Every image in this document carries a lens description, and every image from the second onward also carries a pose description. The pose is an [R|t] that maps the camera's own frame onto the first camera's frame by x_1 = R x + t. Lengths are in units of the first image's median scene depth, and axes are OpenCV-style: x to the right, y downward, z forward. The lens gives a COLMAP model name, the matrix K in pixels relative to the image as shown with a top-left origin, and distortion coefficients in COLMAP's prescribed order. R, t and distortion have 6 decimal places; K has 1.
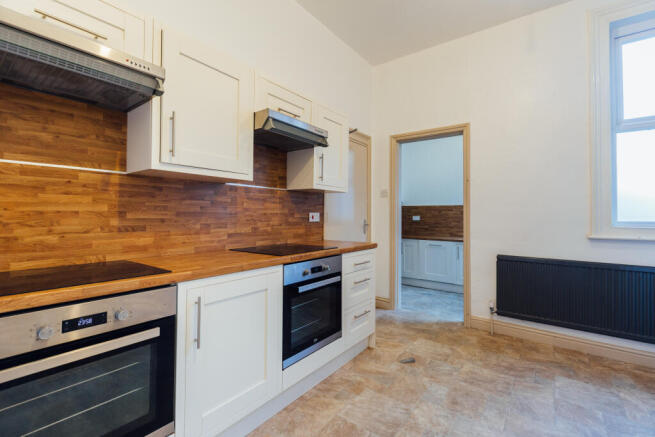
lens RADIAL K [[296.1, 0, 330.0], [0, 296.1, 213.6], [0, 0, 1]] dist [0.017563, -0.000018]
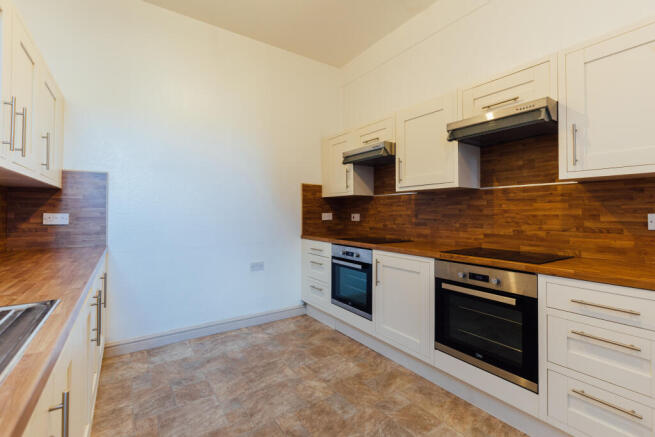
lens RADIAL K [[296.1, 0, 326.5], [0, 296.1, 214.5], [0, 0, 1]] dist [0.017563, -0.000018]
pose [[-0.315871, -0.000128, -0.948802, 0.911941], [0.003500, 0.999993, -0.001300, -0.003910], [0.948796, -0.003732, -0.315869, 0.807540]]
